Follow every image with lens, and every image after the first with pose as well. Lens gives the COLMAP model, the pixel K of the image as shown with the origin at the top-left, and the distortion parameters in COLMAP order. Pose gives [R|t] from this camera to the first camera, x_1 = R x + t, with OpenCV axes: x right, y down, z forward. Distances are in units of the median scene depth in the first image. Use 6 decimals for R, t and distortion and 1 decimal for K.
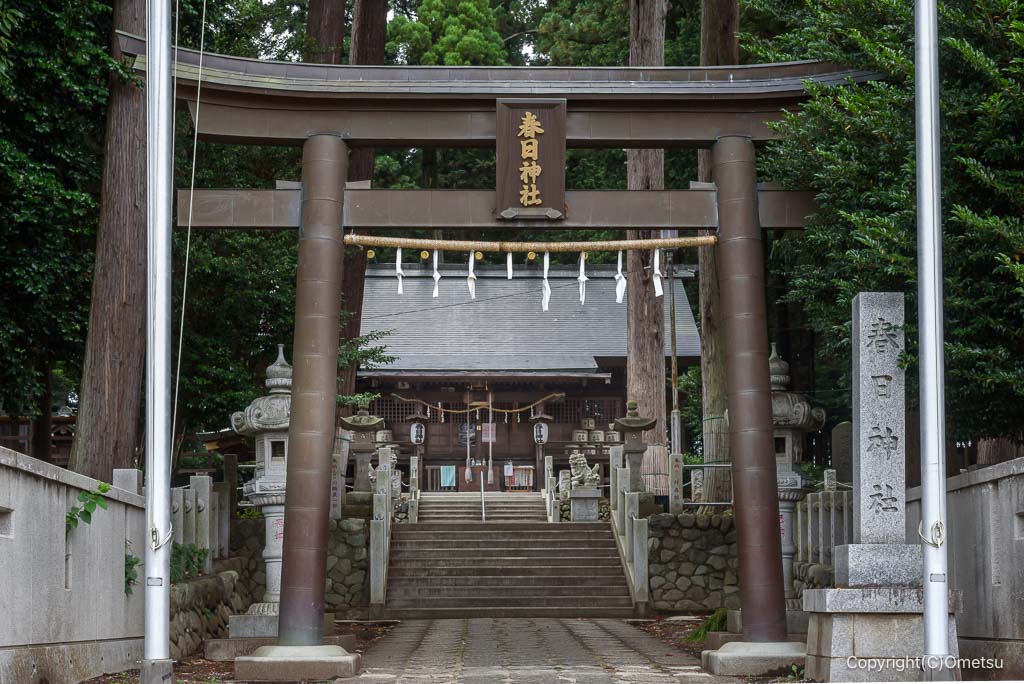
lens RADIAL K [[3204.7, 0, 511.2], [0, 3204.7, 343.0], [0, 0, 1]] dist [-0.043918, 0.000000]
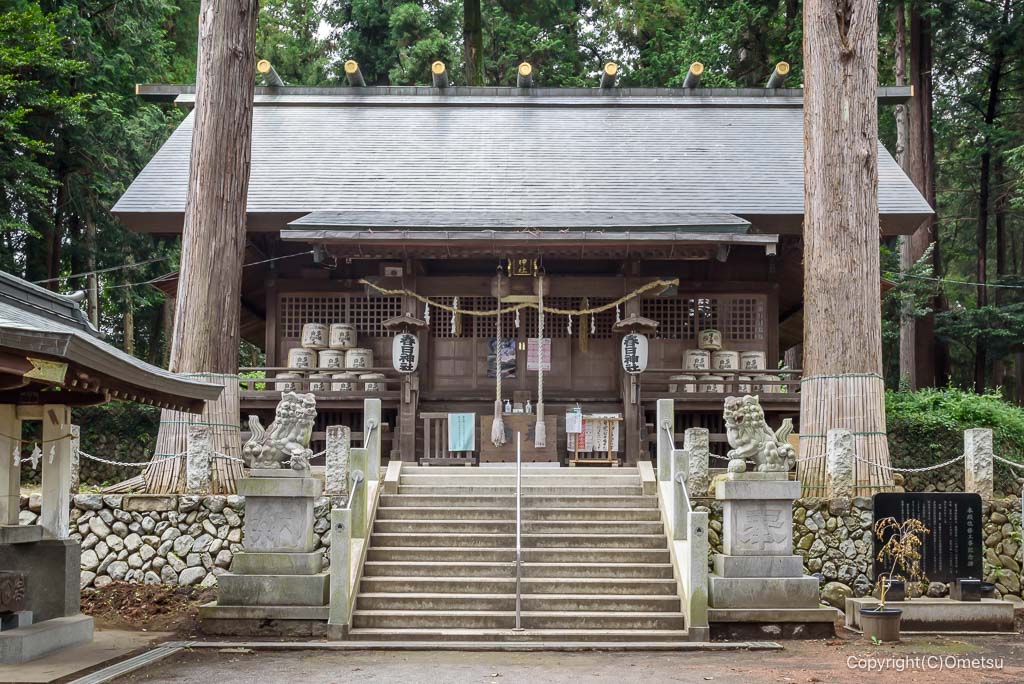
lens RADIAL K [[3204.7, 0, 512.7], [0, 3204.7, 341.9], [0, 0, 1]] dist [-0.043918, 0.000000]
pose [[0.999833, 0.005111, -0.017522, -0.001695], [-0.004748, 0.999774, 0.020719, 0.015120], [0.017624, -0.020633, 0.999632, 0.460461]]
